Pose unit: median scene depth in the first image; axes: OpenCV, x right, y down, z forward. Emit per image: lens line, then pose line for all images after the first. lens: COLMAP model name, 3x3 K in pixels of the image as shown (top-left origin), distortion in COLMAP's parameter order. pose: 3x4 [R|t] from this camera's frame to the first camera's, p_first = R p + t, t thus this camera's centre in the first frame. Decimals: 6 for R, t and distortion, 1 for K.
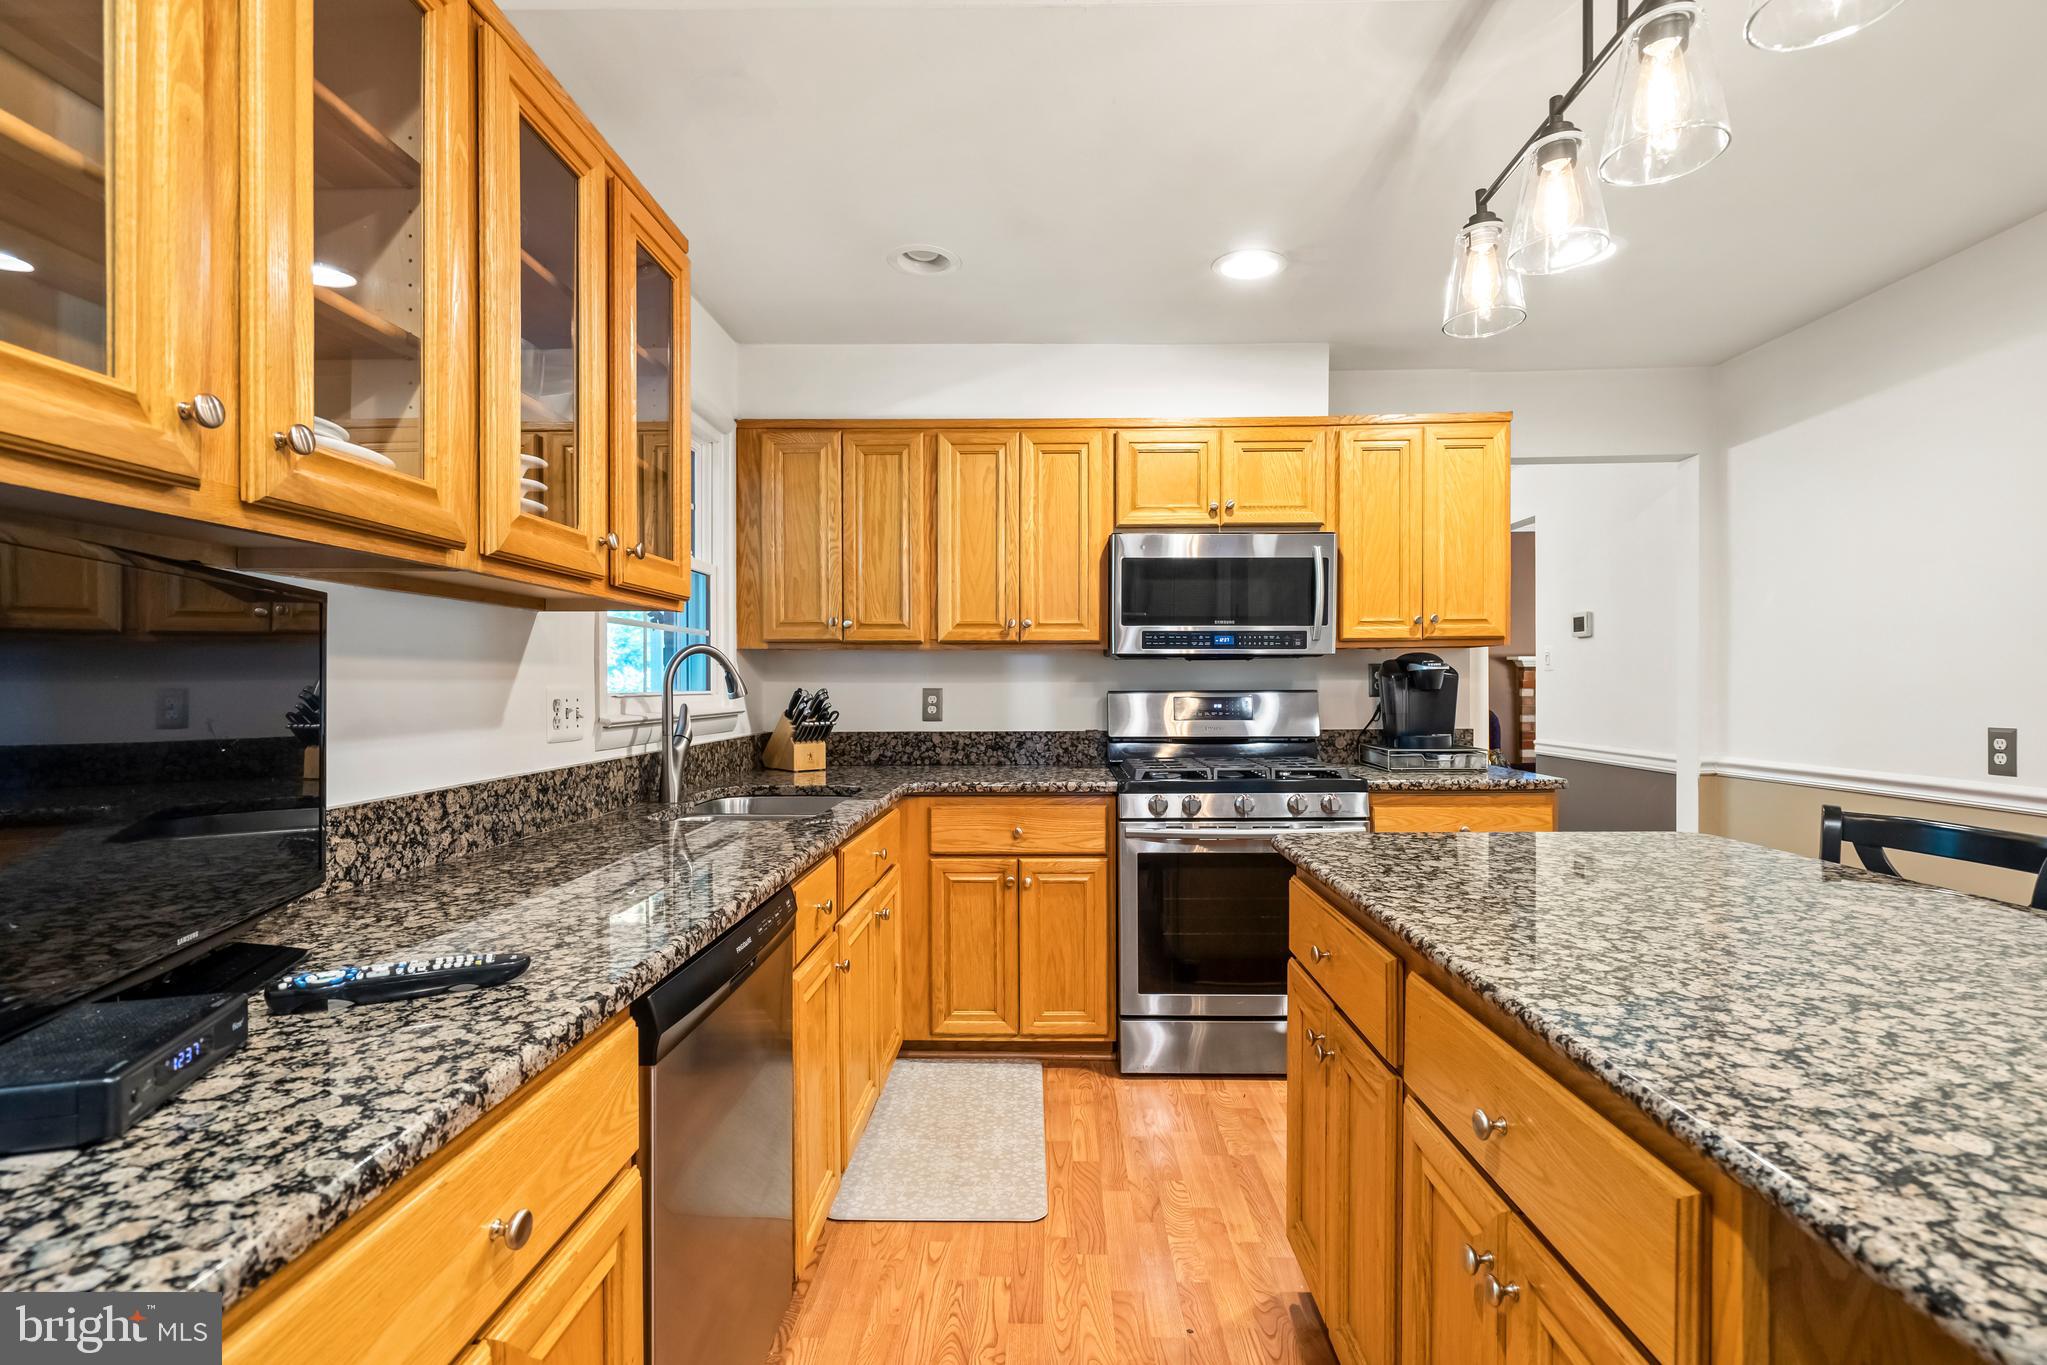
lens RADIAL K [[933.5, 0, 1026.9], [0, 933.5, 687.8], [0, 0, 1]] dist [-0.000056, 0.000009]
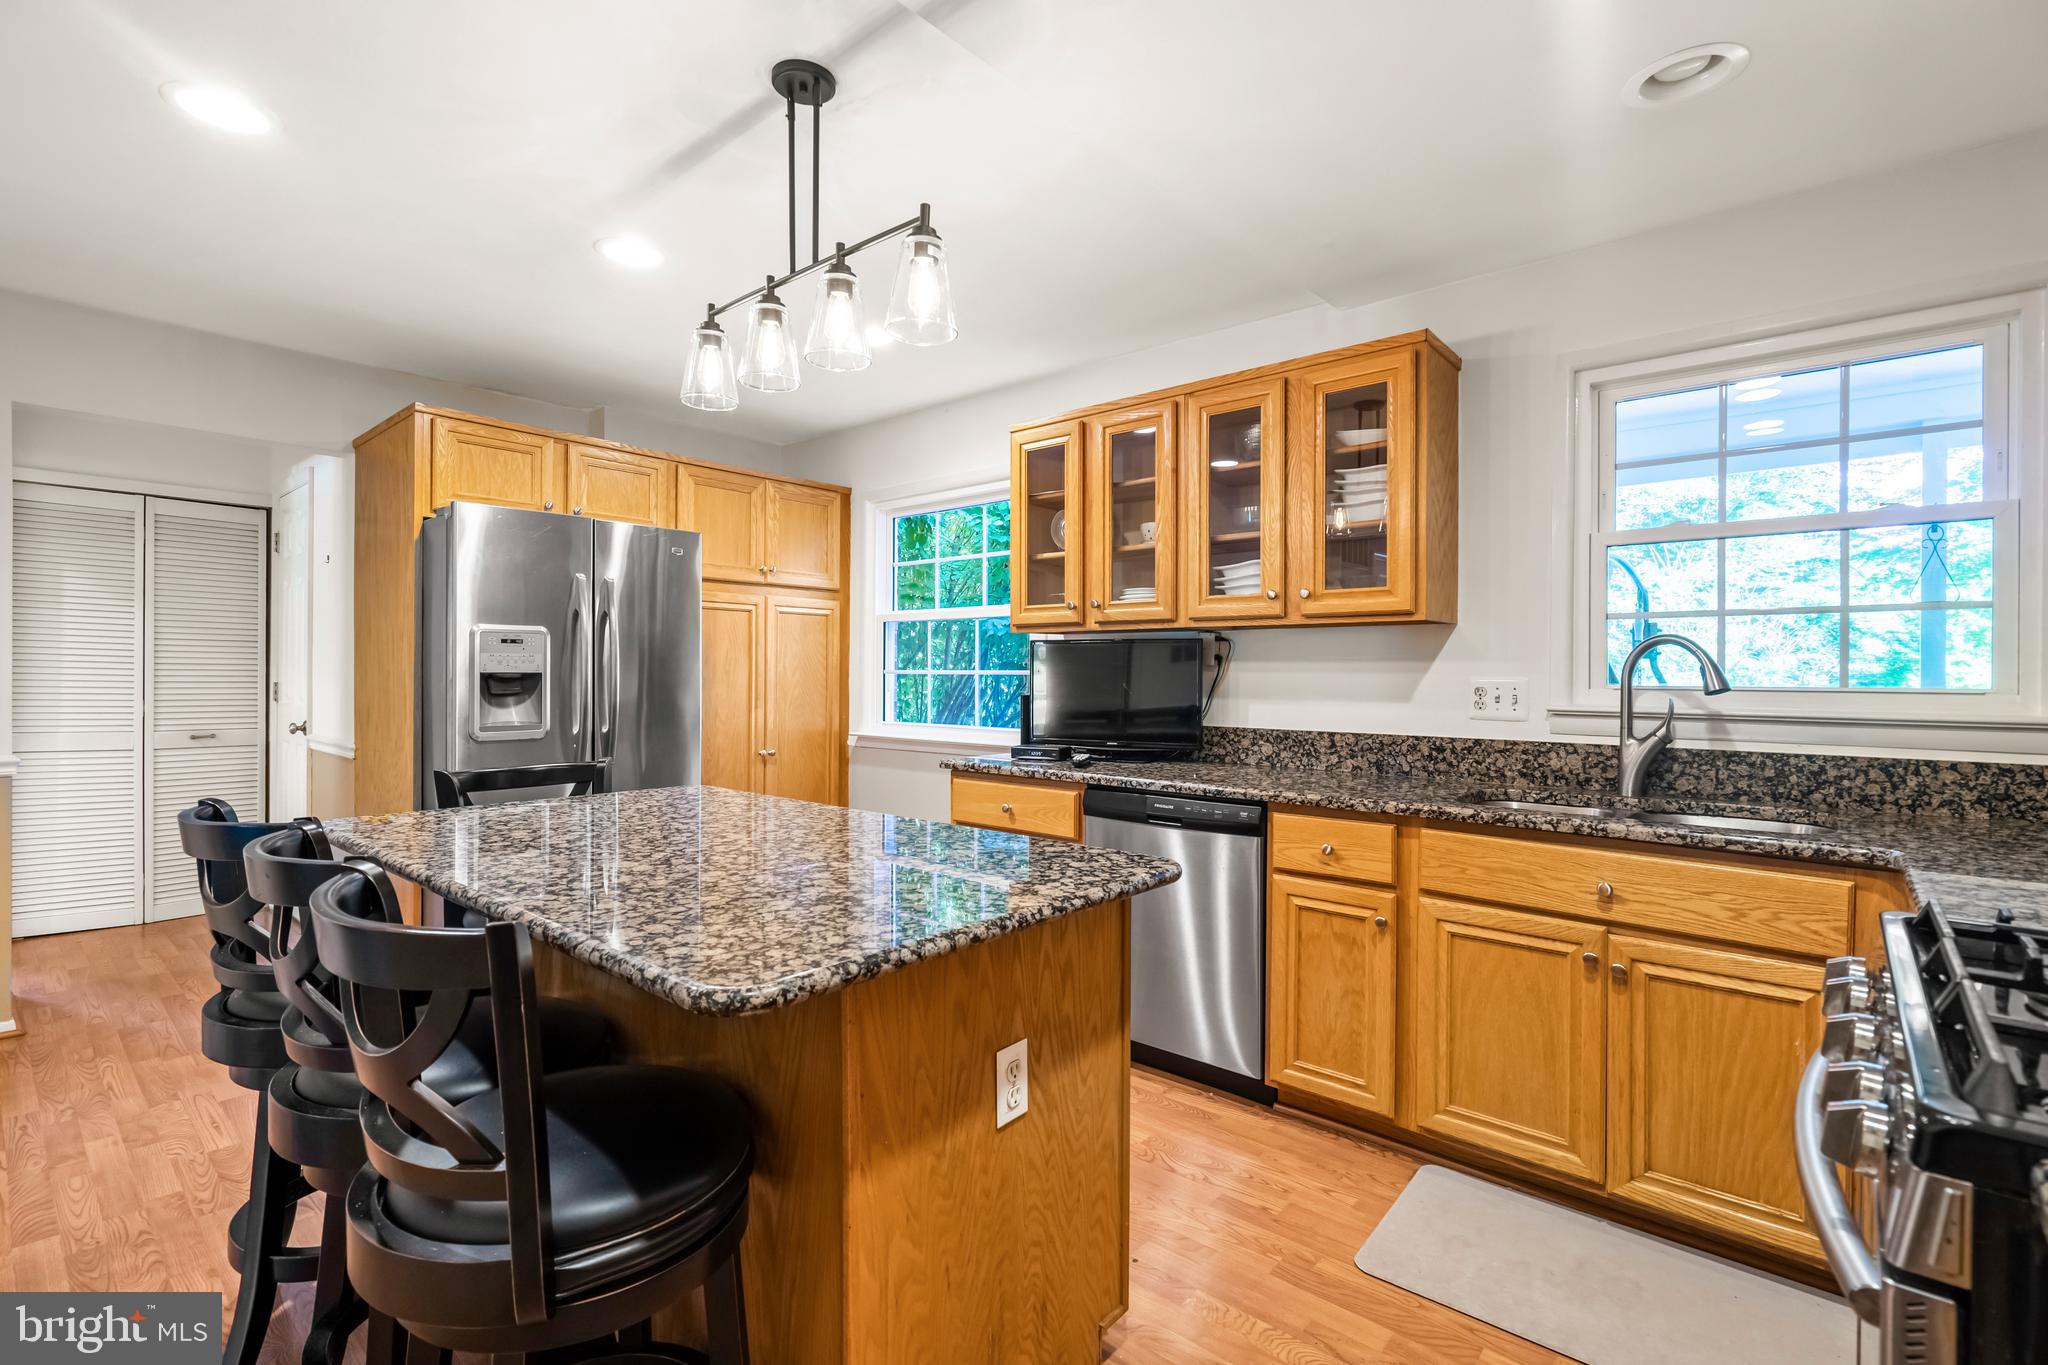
lens RADIAL K [[934.0, 0, 1024.5], [0, 934.0, 672.5], [0, 0, 1]] dist [-0.000056, 0.000009]
pose [[-0.635959, 0.000102, -0.771723, 1.092653], [-0.006799, 0.999960, 0.005735, -0.014007], [0.771693, 0.008894, -0.635933, 1.563737]]
